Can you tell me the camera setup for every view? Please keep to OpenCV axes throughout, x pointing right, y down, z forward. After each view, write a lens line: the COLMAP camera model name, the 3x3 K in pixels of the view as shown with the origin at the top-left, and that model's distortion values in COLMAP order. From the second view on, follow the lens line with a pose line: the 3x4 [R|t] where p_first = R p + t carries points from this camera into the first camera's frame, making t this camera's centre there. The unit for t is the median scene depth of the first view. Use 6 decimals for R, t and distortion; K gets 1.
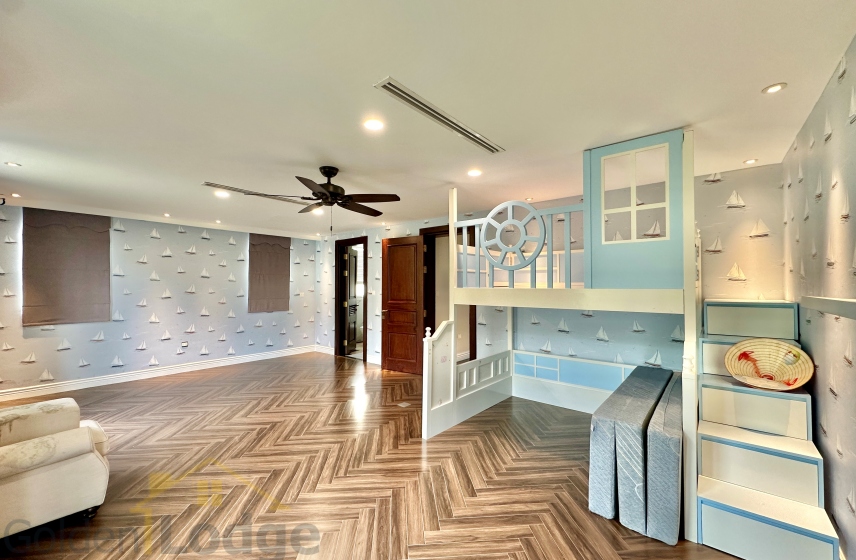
lens RADIAL K [[340.9, 0, 428.0], [0, 340.9, 280.0], [0, 0, 1]] dist [-0.002644, -0.000191]
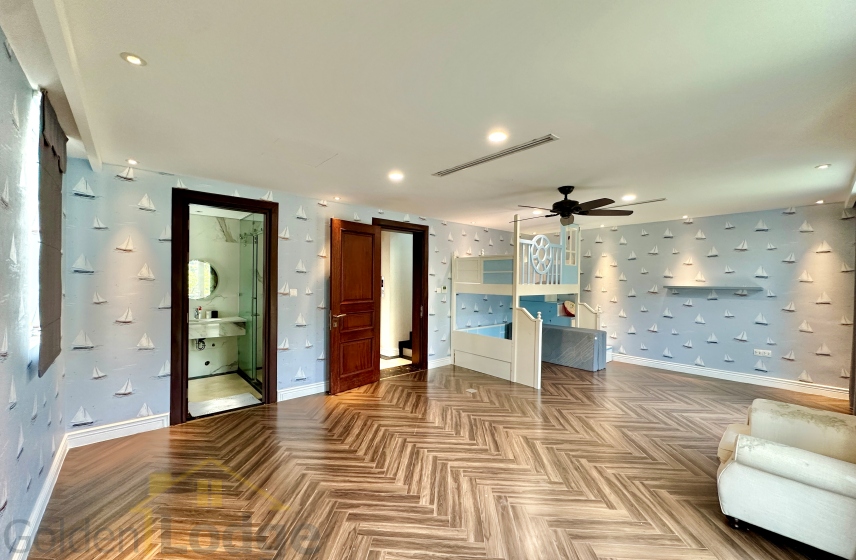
lens RADIAL K [[340.9, 0, 428.0], [0, 340.9, 280.0], [0, 0, 1]] dist [-0.002644, -0.000191]
pose [[0.151888, 0.002311, 0.988395, -1.412391], [-0.021239, 0.999774, 0.000927, 0.012696], [-0.988169, -0.021134, 0.151903, 1.172219]]
